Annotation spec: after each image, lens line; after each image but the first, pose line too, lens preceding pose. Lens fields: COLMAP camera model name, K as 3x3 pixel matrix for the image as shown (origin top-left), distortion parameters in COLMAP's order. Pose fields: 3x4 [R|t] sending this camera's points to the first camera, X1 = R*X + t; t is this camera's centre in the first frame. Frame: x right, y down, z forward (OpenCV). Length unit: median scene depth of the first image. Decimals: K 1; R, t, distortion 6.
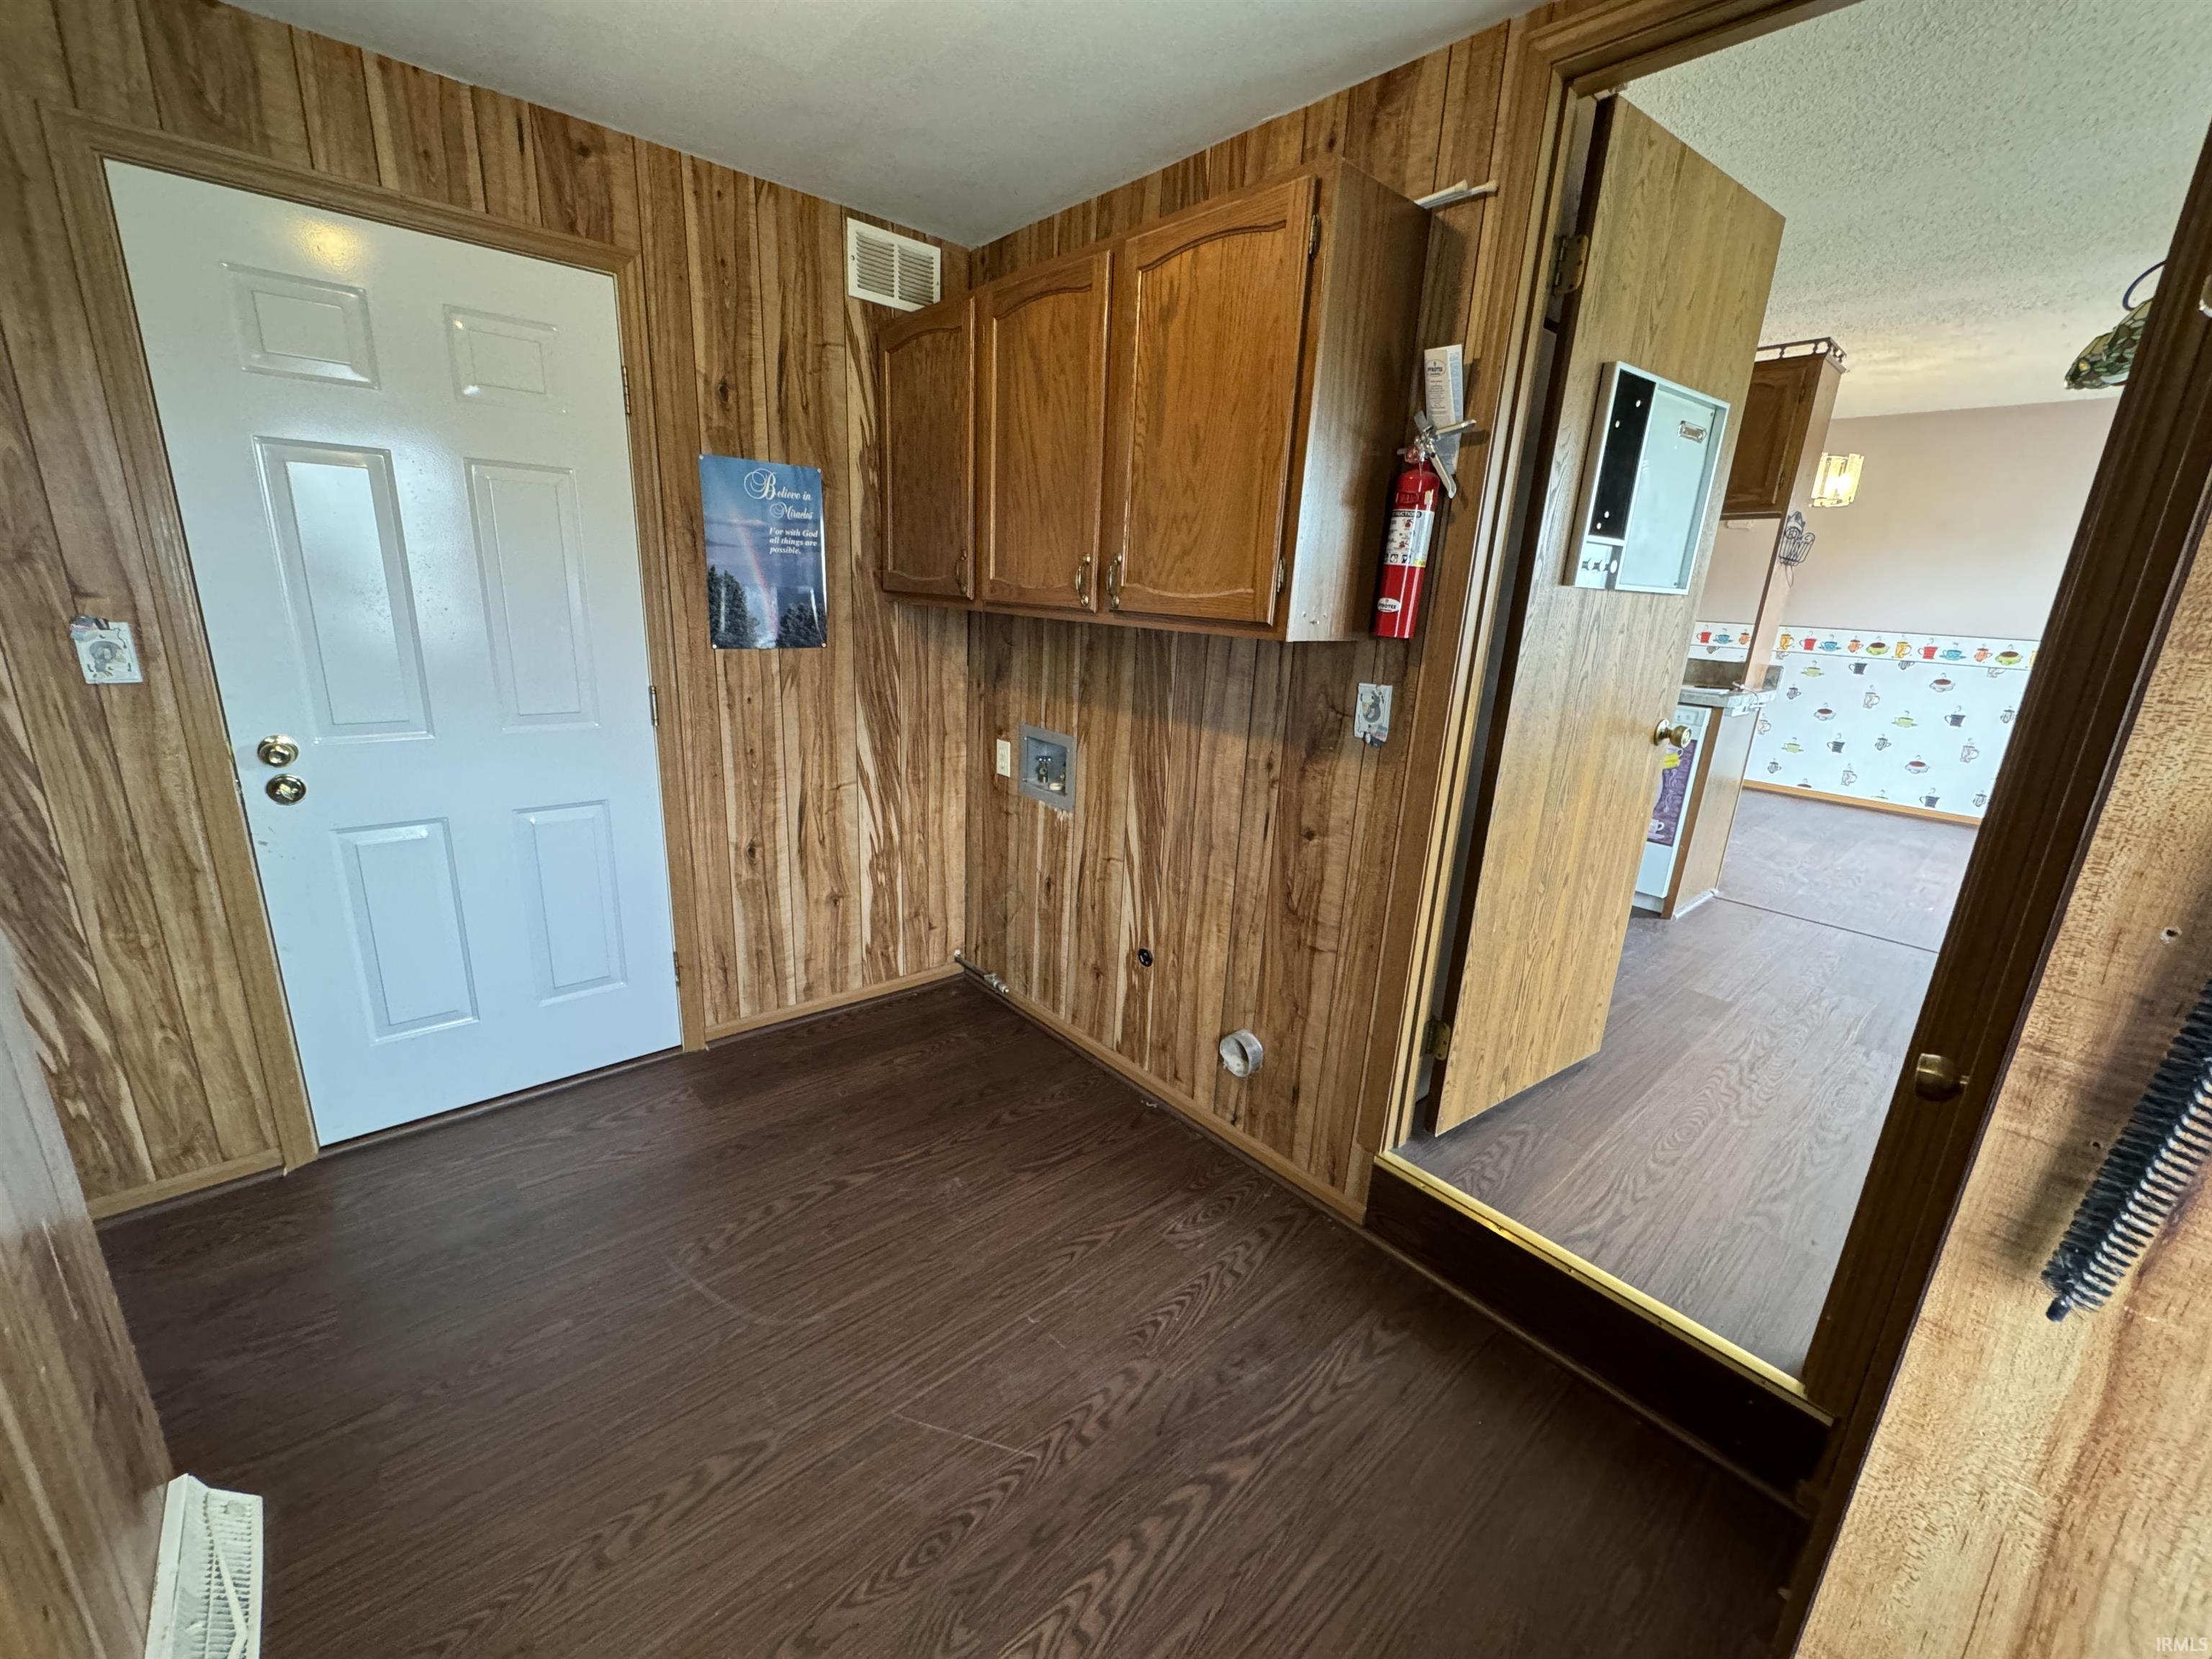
lens RADIAL K [[879.2, 0, 1105.5], [0, 879.2, 830.6], [0, 0, 1]] dist [-0.000763, 0.000084]
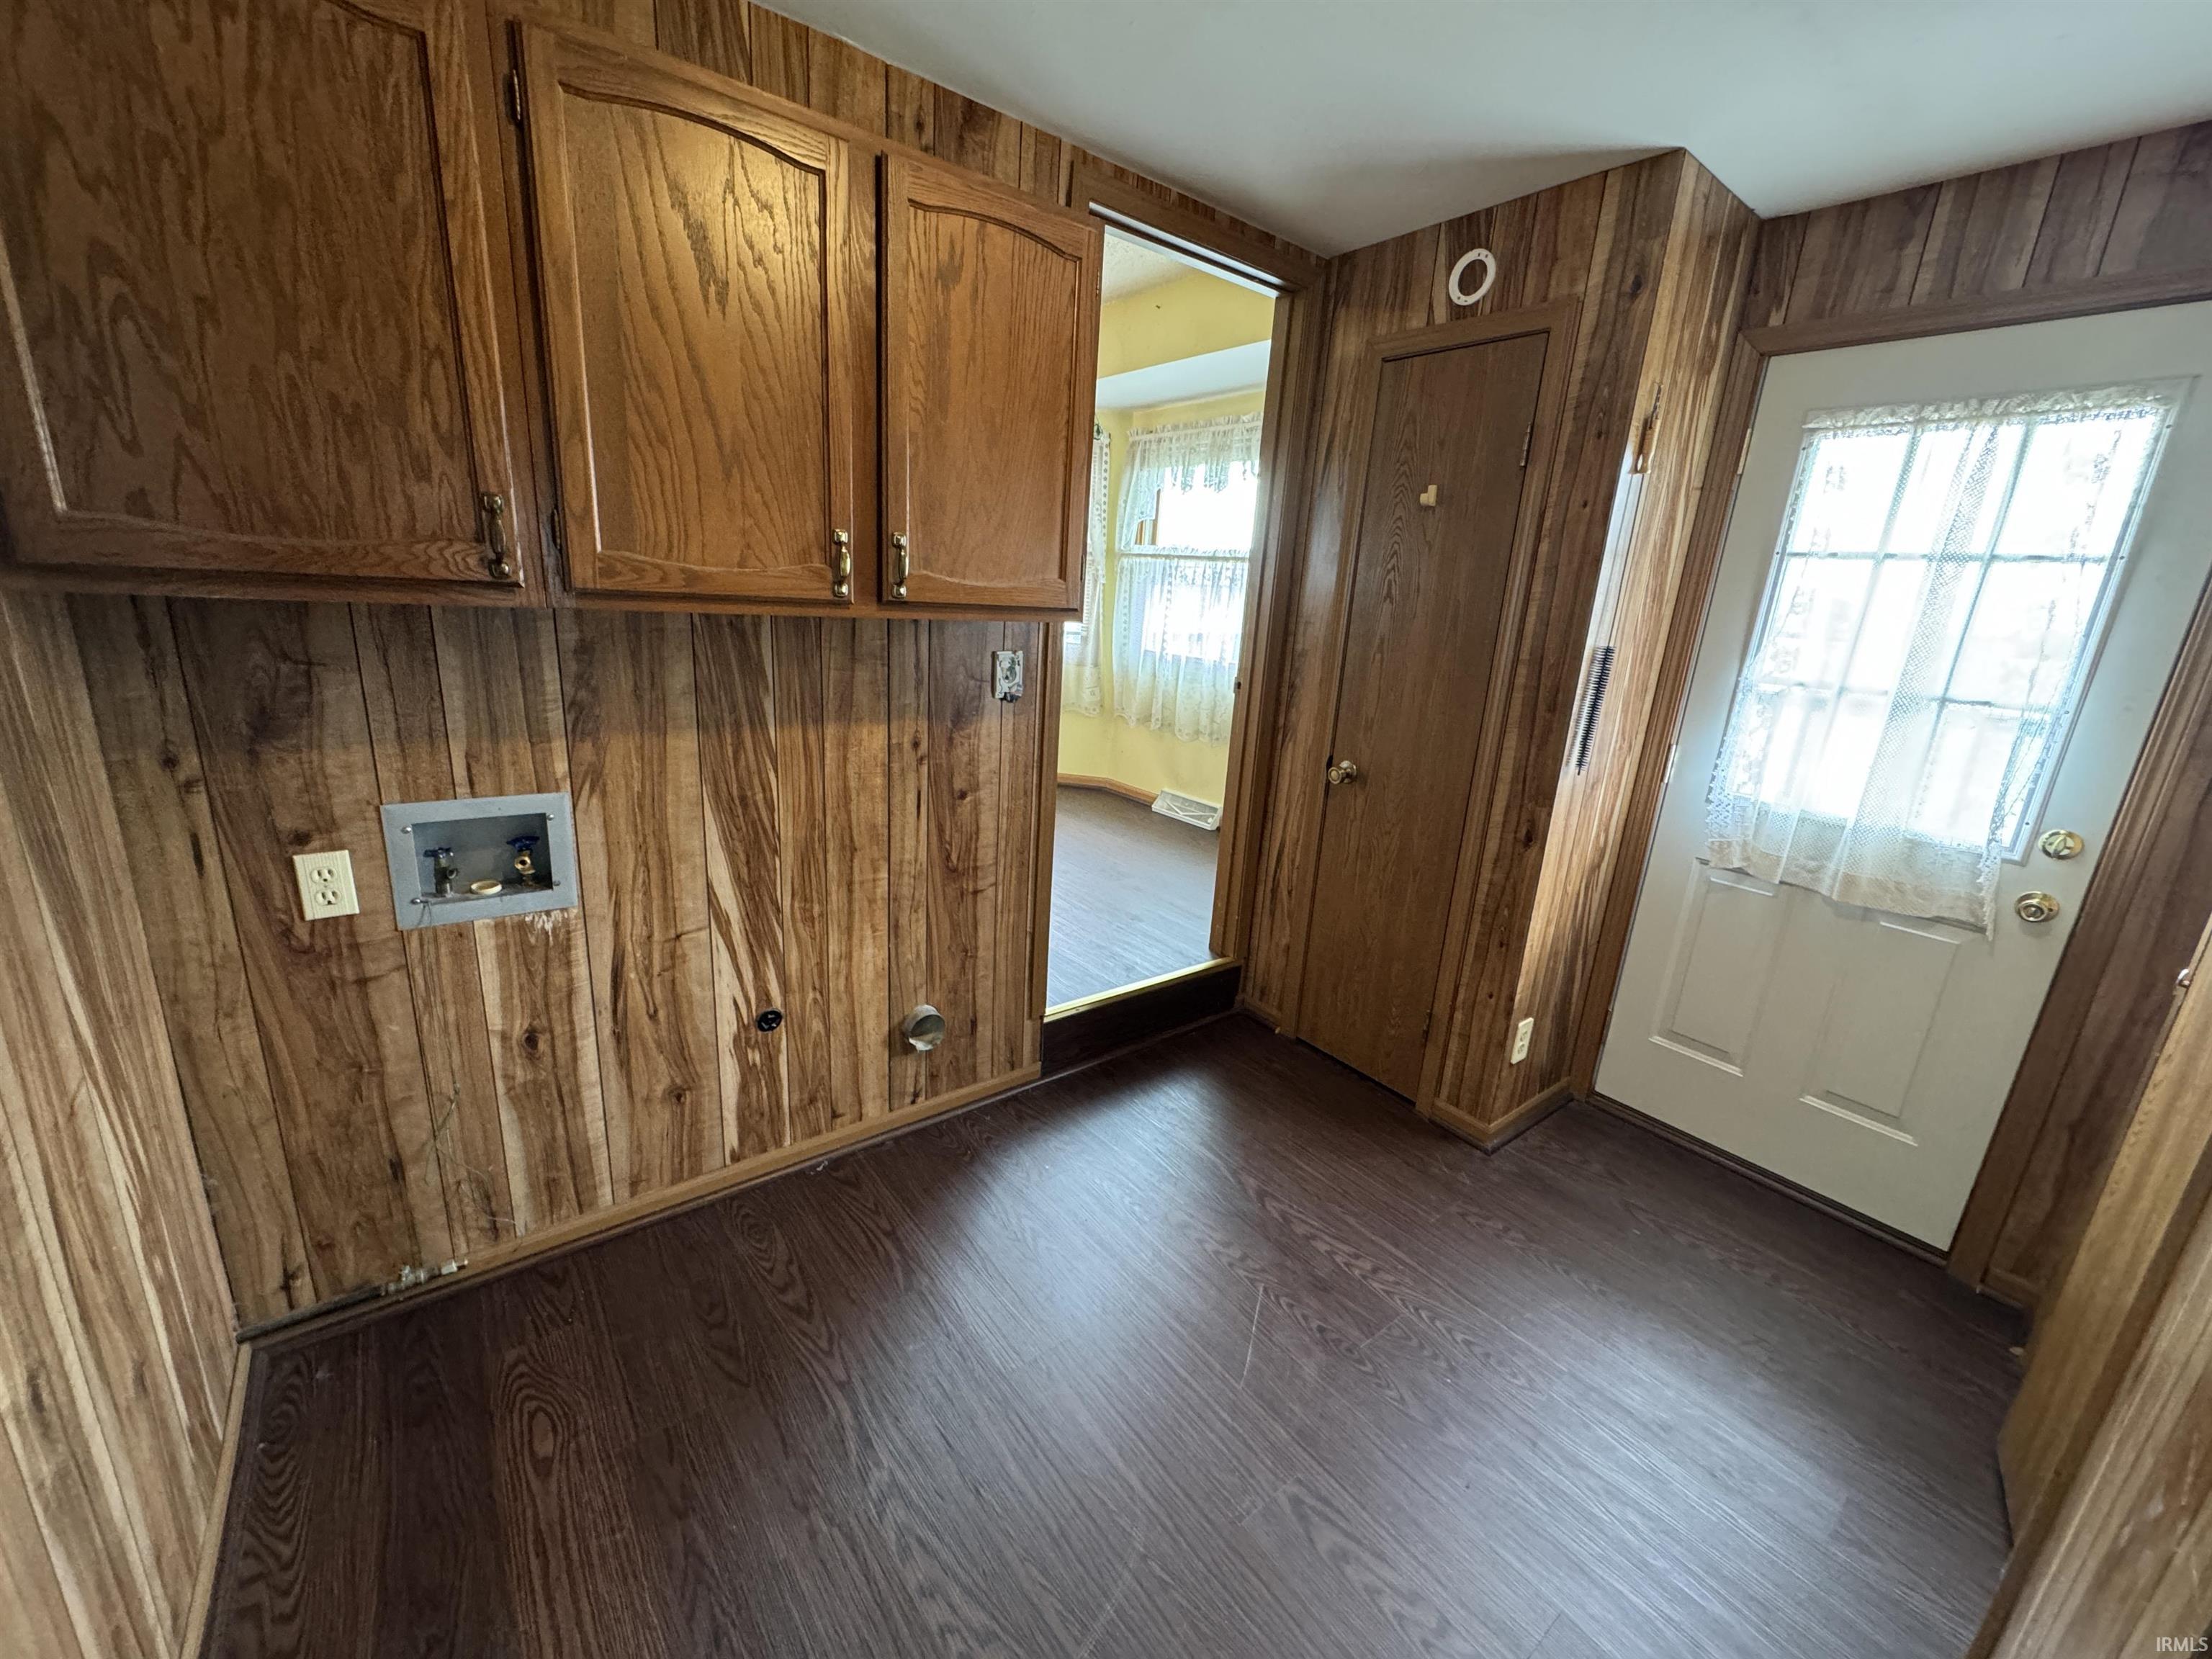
lens RADIAL K [[879.2, 0, 1108.6], [0, 879.2, 829.5], [0, 0, 1]] dist [-0.000763, 0.000084]
pose [[0.059384, -0.311766, 0.948301, -0.717888], [0.213125, 0.932034, 0.293072, -0.210895], [-0.975219, 0.184703, 0.121793, 0.620191]]
